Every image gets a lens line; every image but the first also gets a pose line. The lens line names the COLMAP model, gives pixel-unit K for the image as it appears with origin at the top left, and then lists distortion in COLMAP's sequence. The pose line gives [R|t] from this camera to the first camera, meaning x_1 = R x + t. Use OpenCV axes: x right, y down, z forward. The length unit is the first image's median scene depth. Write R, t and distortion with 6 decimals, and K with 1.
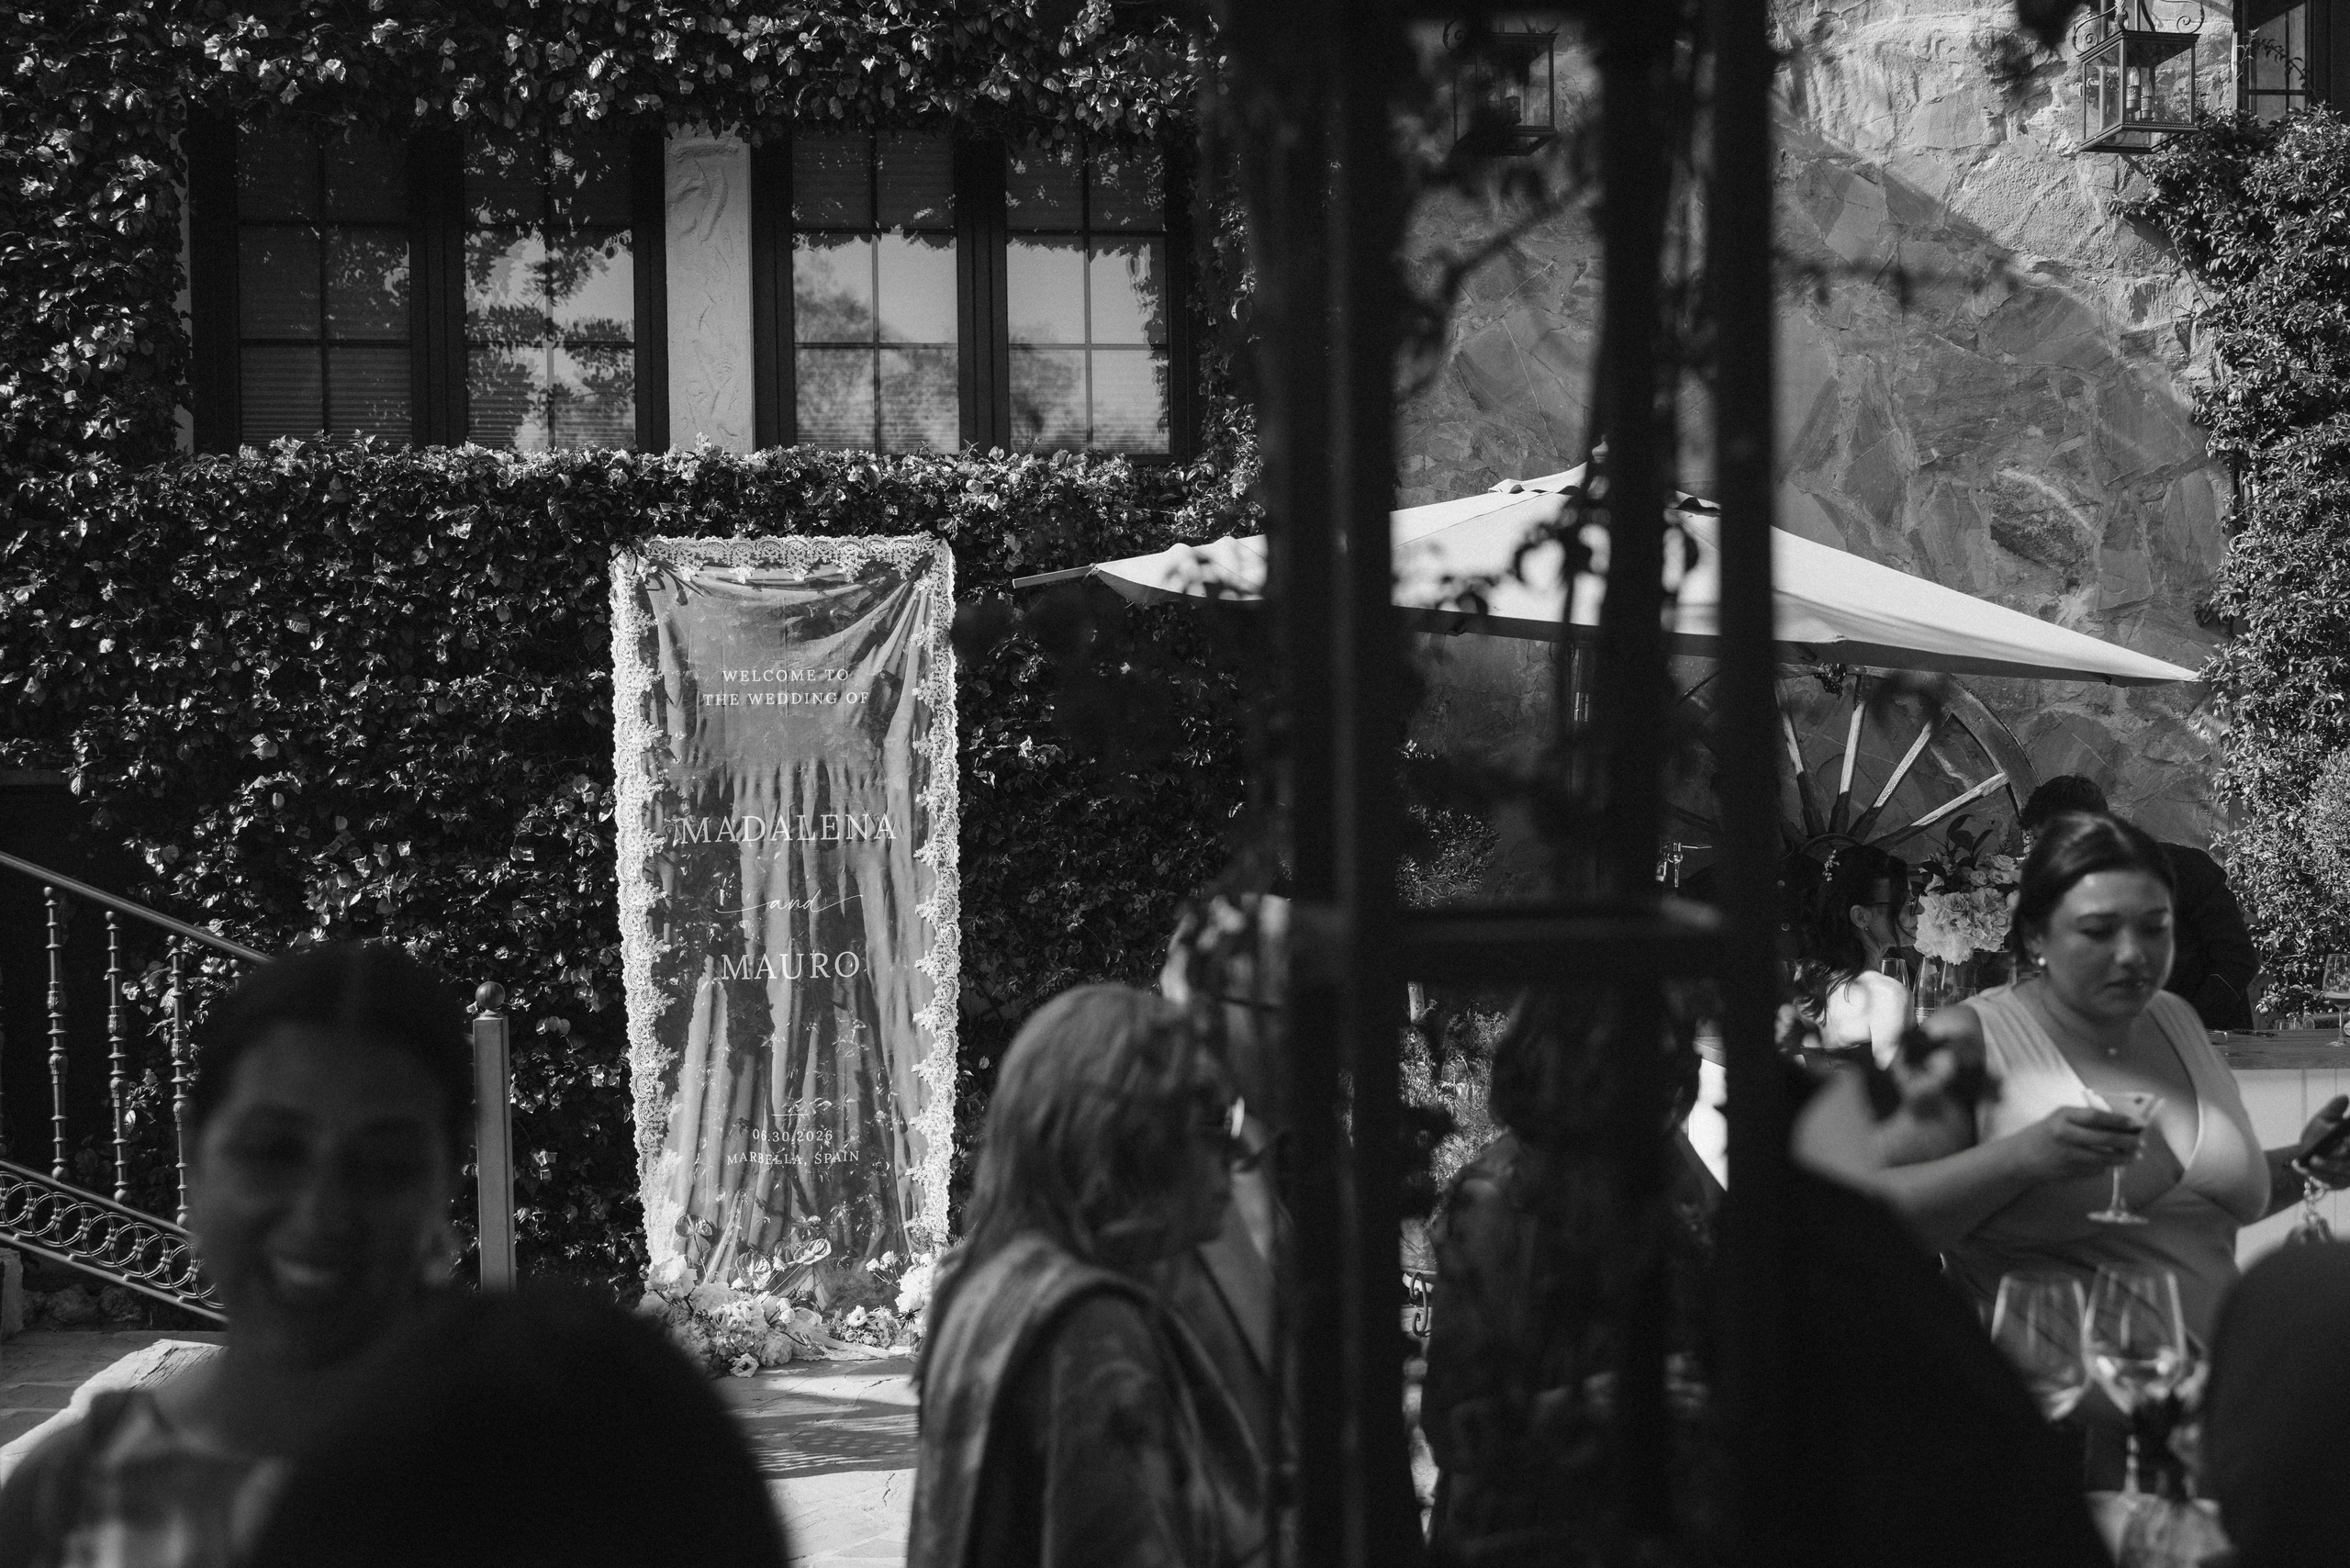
lens RADIAL K [[2426.7, 0, 1174.9], [0, 2426.7, 788.7], [0, 0, 1]] dist [0.013400, 0.000000]
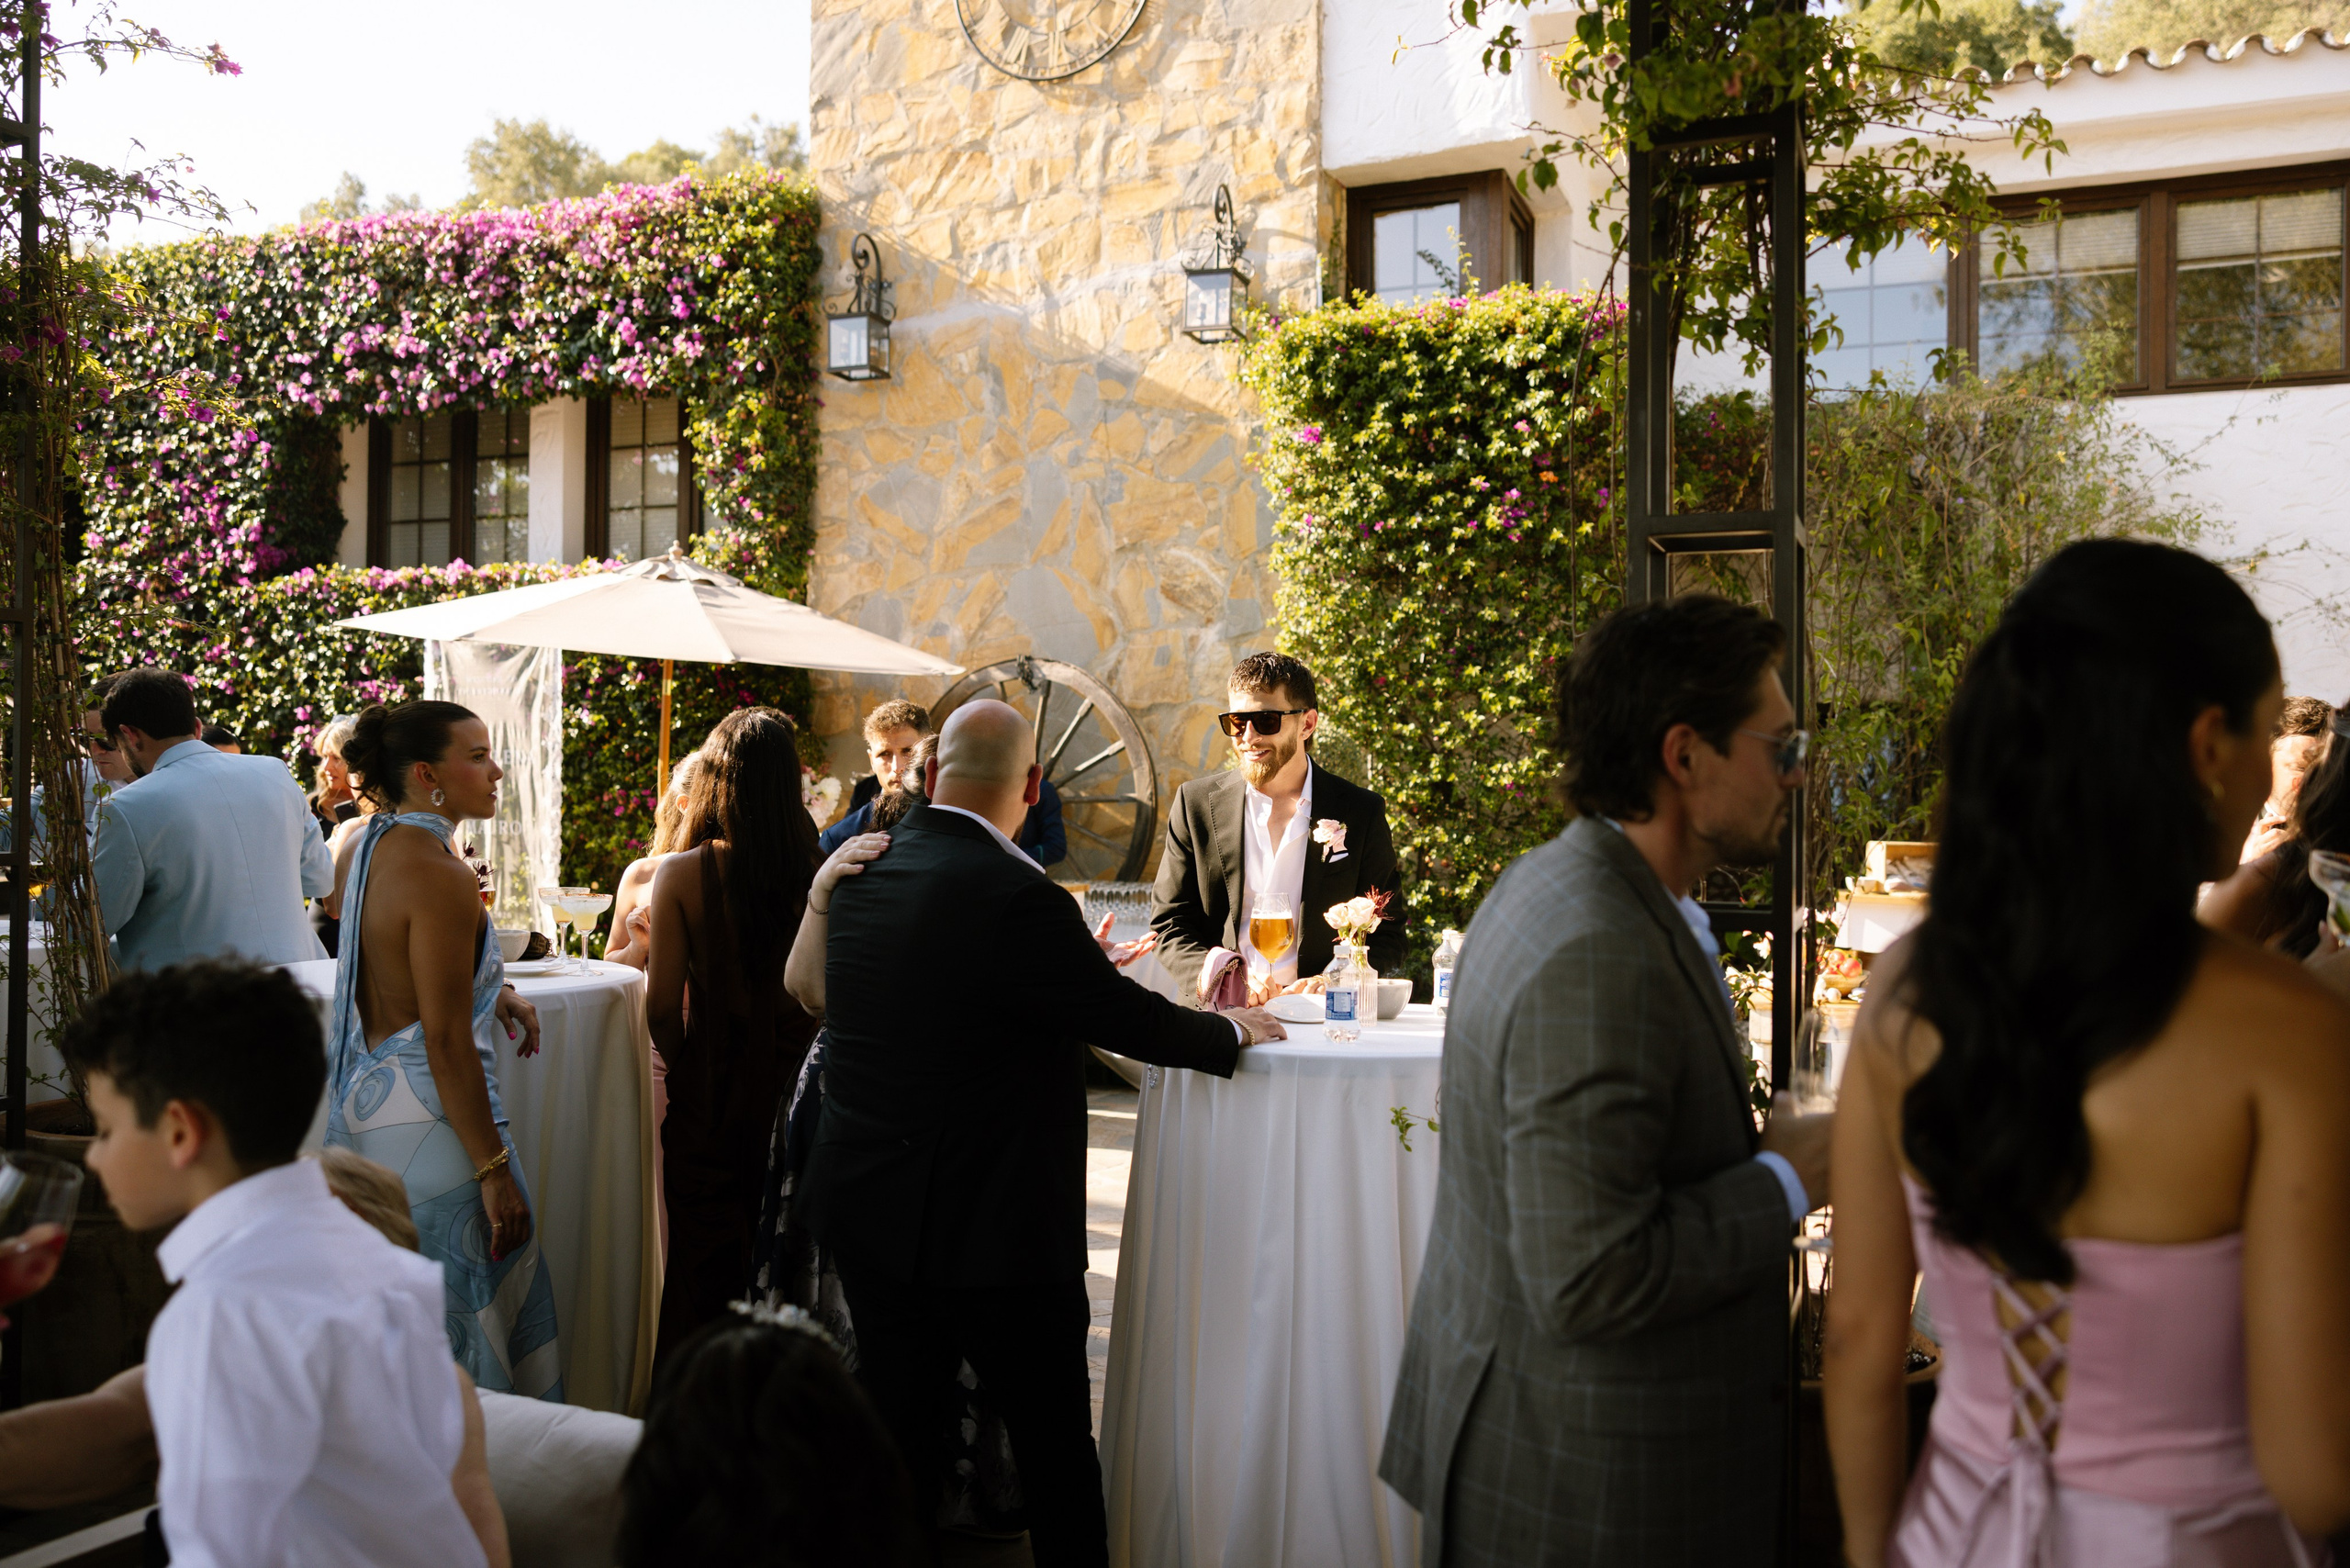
lens RADIAL K [[2035.9, 0, 1175.2], [0, 2035.9, 777.8], [0, 0, 1]] dist [-0.006955, 0.000762]
pose [[0.862862, 0.018401, -0.505105, 1.152209], [-0.032409, 0.999295, -0.018960, 0.046714], [0.504400, 0.032730, 0.862850, -0.146119]]
